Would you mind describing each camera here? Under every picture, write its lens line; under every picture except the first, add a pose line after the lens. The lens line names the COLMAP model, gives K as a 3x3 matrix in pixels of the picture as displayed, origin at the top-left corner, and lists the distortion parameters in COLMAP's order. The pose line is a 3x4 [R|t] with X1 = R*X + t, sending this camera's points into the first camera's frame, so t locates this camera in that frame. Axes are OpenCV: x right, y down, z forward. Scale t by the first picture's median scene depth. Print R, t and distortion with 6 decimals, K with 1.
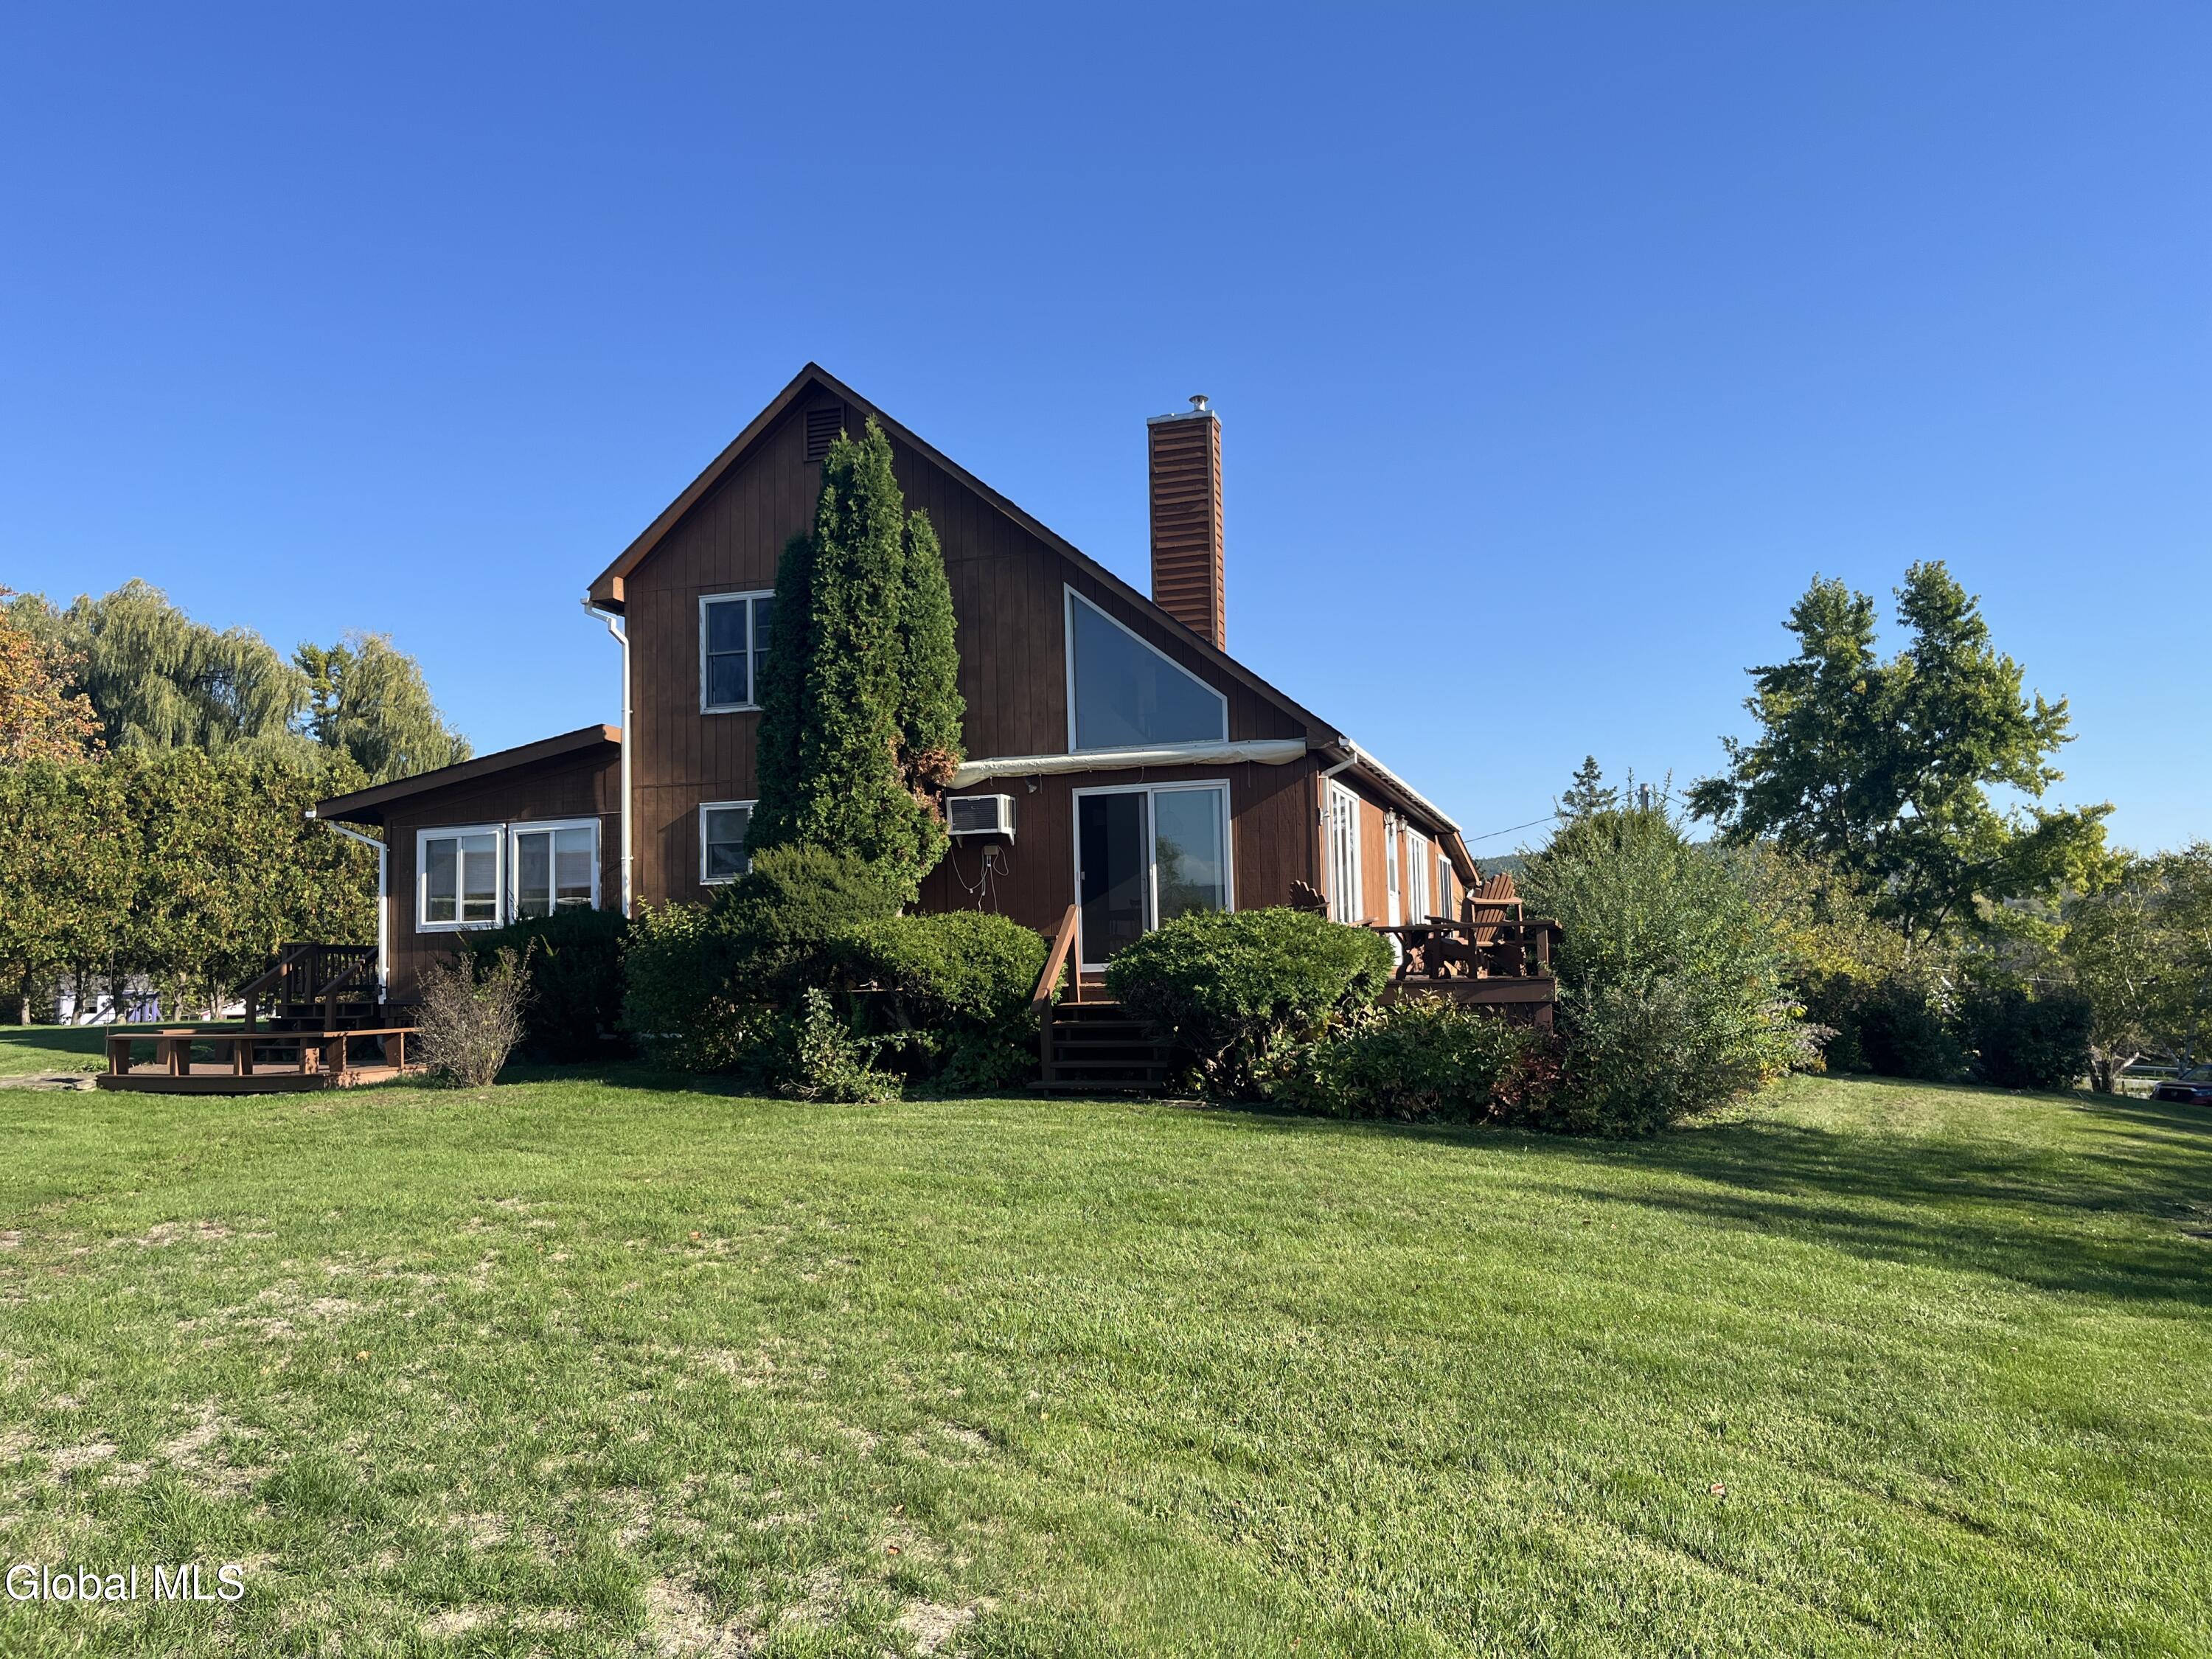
lens RADIAL K [[1684.4, 0, 1104.5], [0, 1684.4, 843.1], [0, 0, 1]] dist [0.056808, -0.070284]
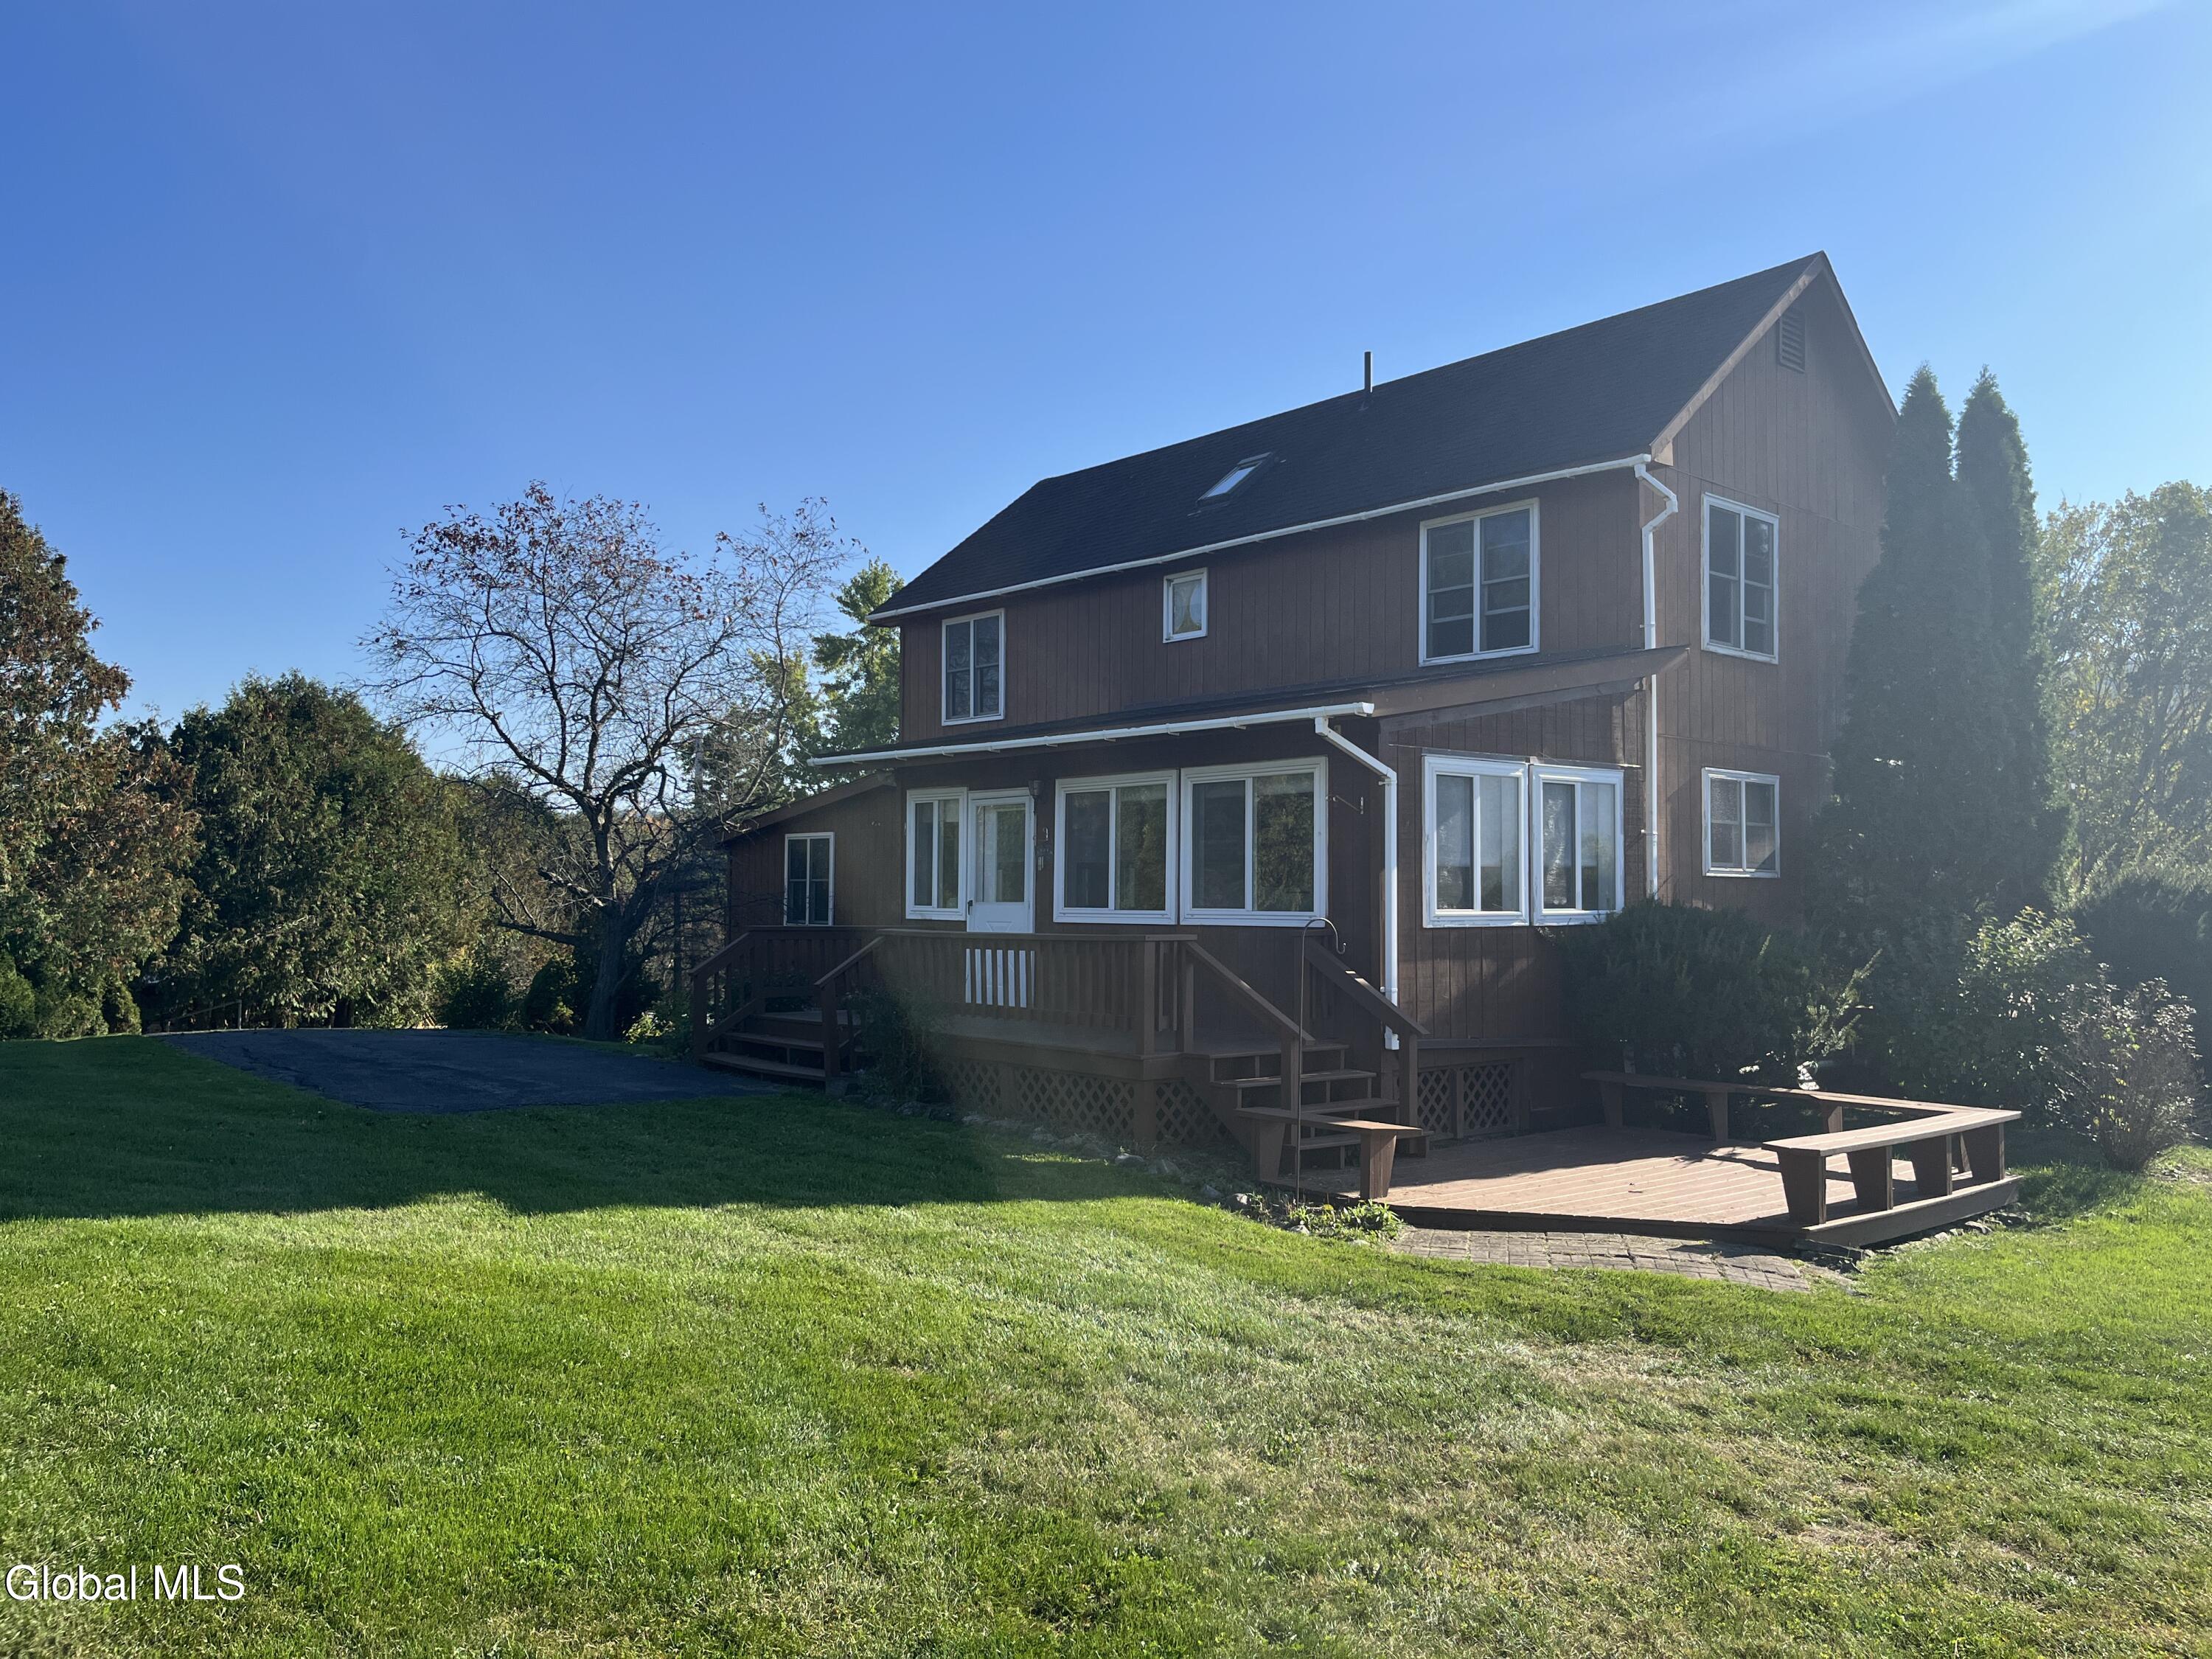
lens RADIAL K [[1684.4, 0, 1114.4], [0, 1684.4, 814.9], [0, 0, 1]] dist [0.056808, -0.070284]
pose [[0.520438, 0.072897, 0.850782, -1.023176], [-0.086695, 0.995712, -0.032283, 0.044621], [-0.849487, -0.056957, 0.524526, 0.832745]]
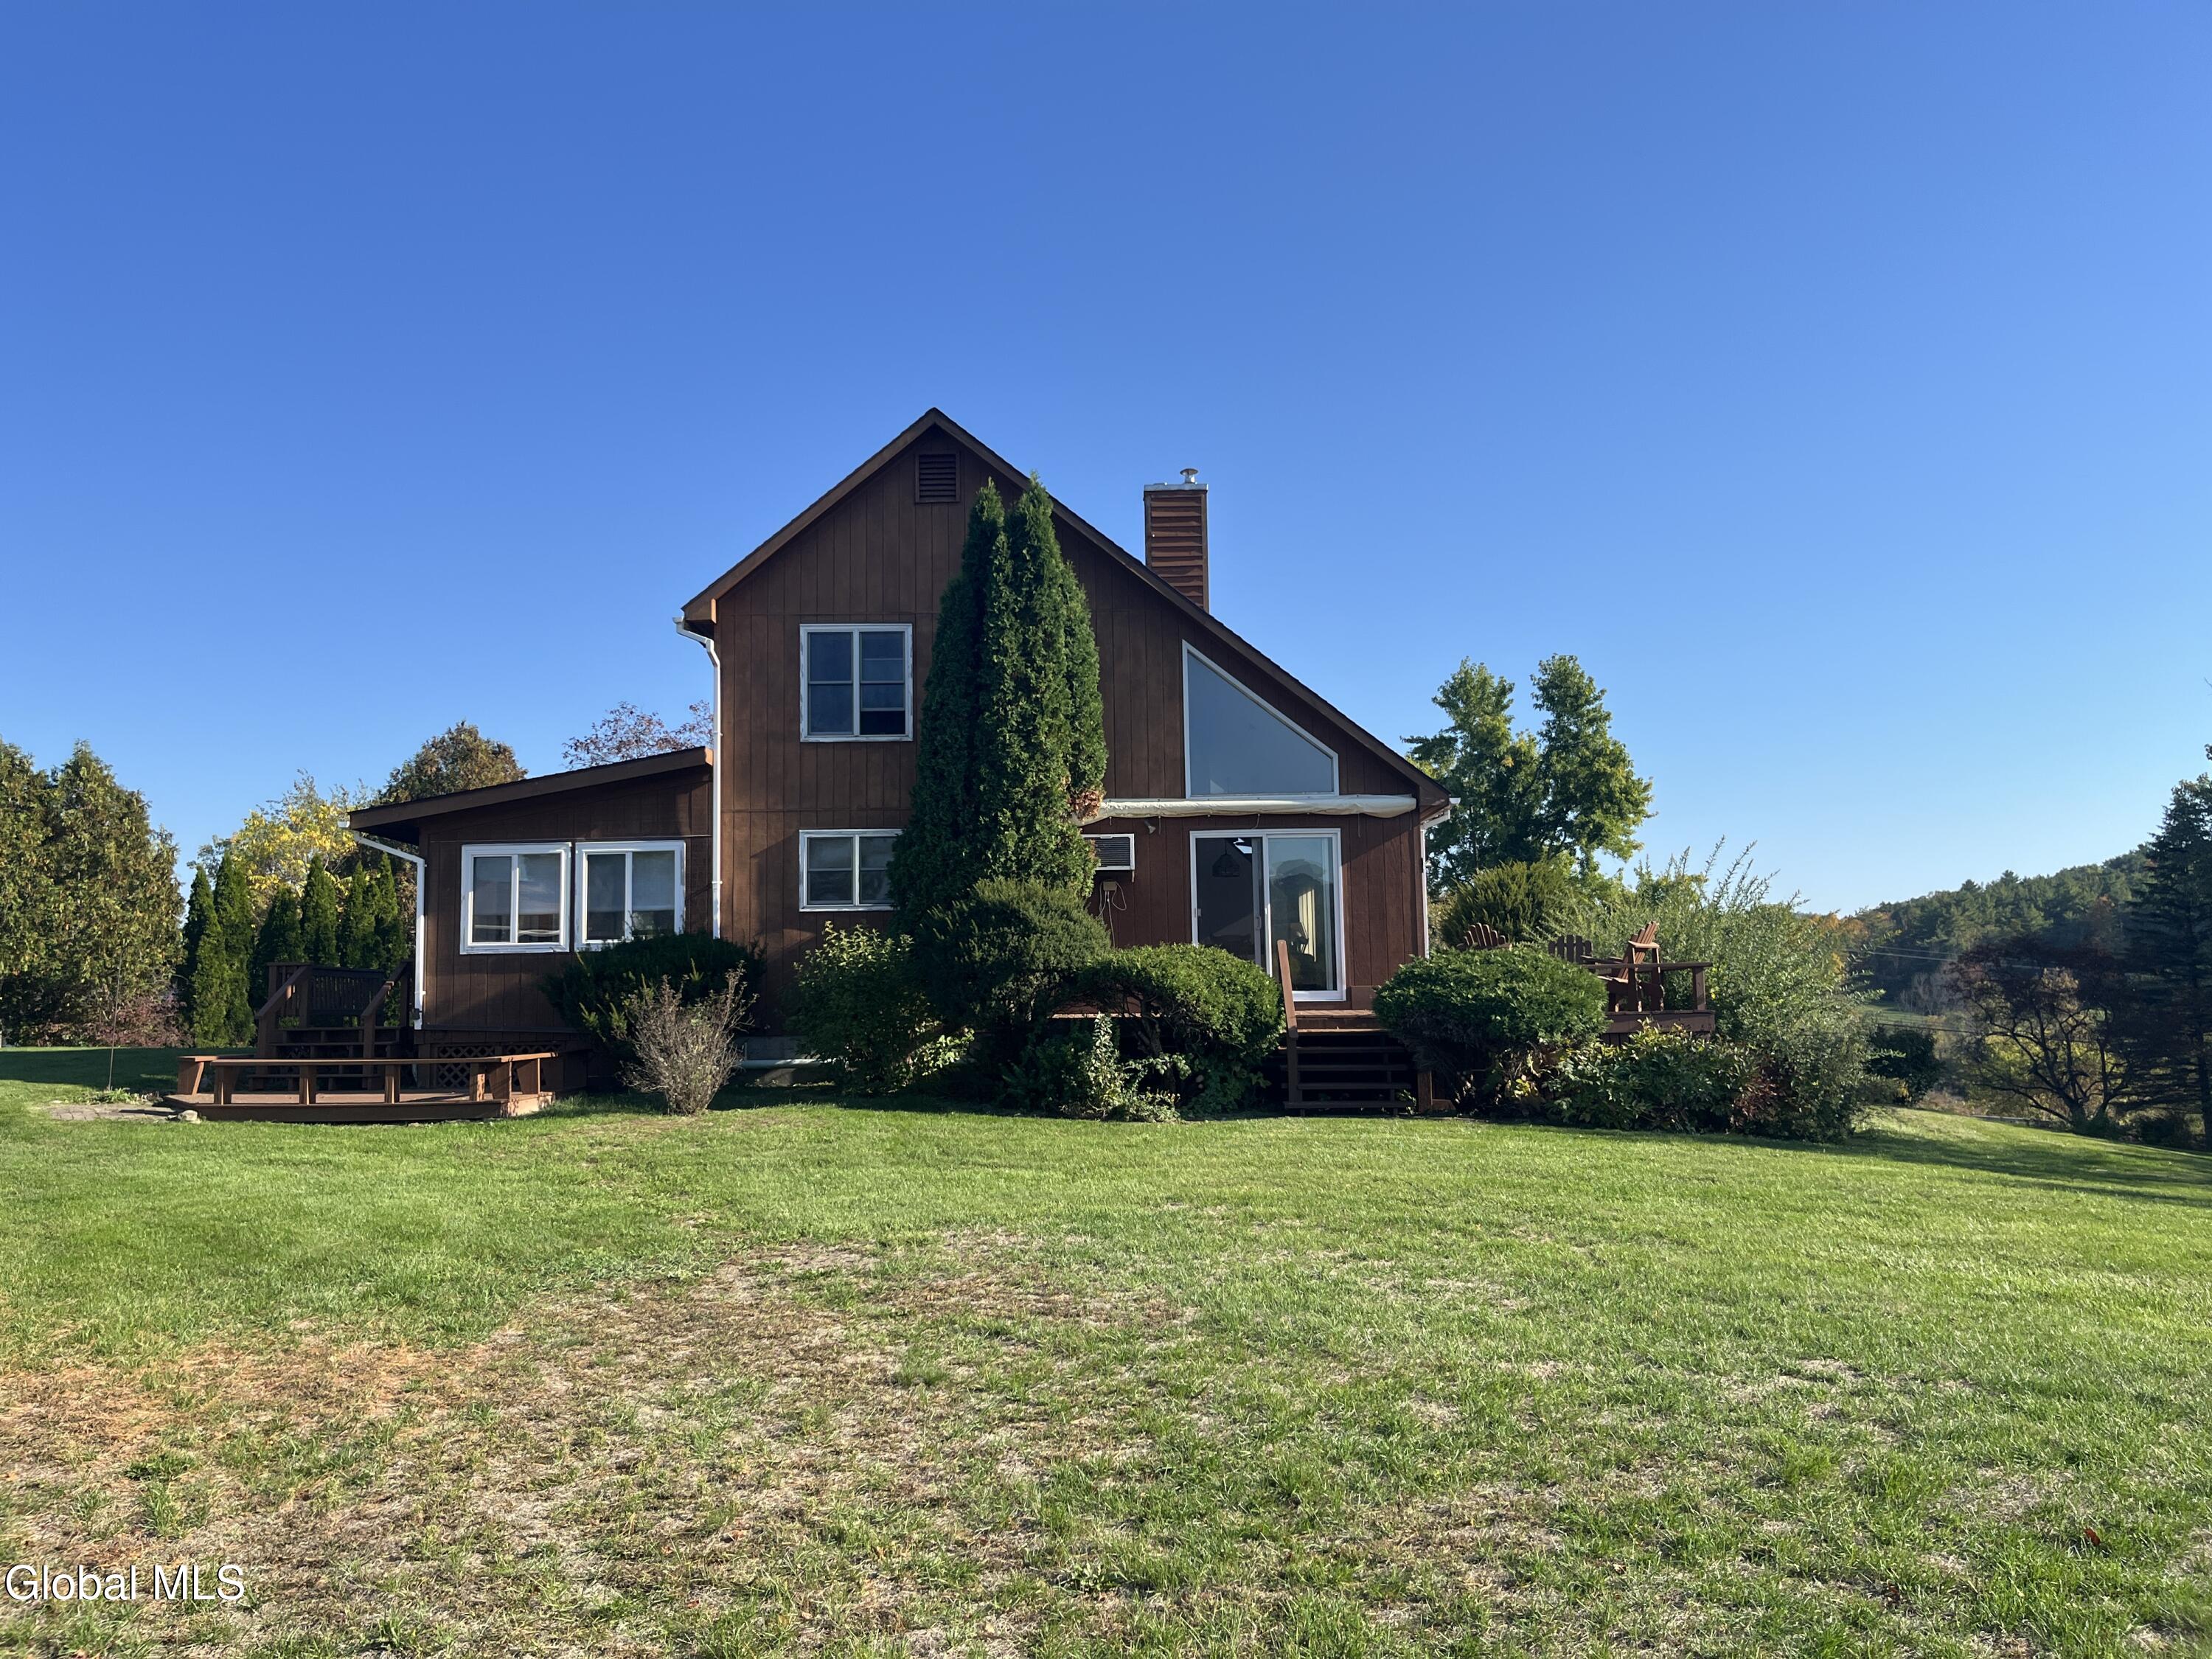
lens RADIAL K [[1684.4, 0, 1100.9], [0, 1684.4, 833.1], [0, 0, 1]] dist [0.056808, -0.070284]
pose [[0.956090, 0.039561, 0.290391, -0.361378], [-0.031585, 0.998985, -0.032104, 0.004820], [-0.291366, 0.021523, 0.956369, -0.010966]]
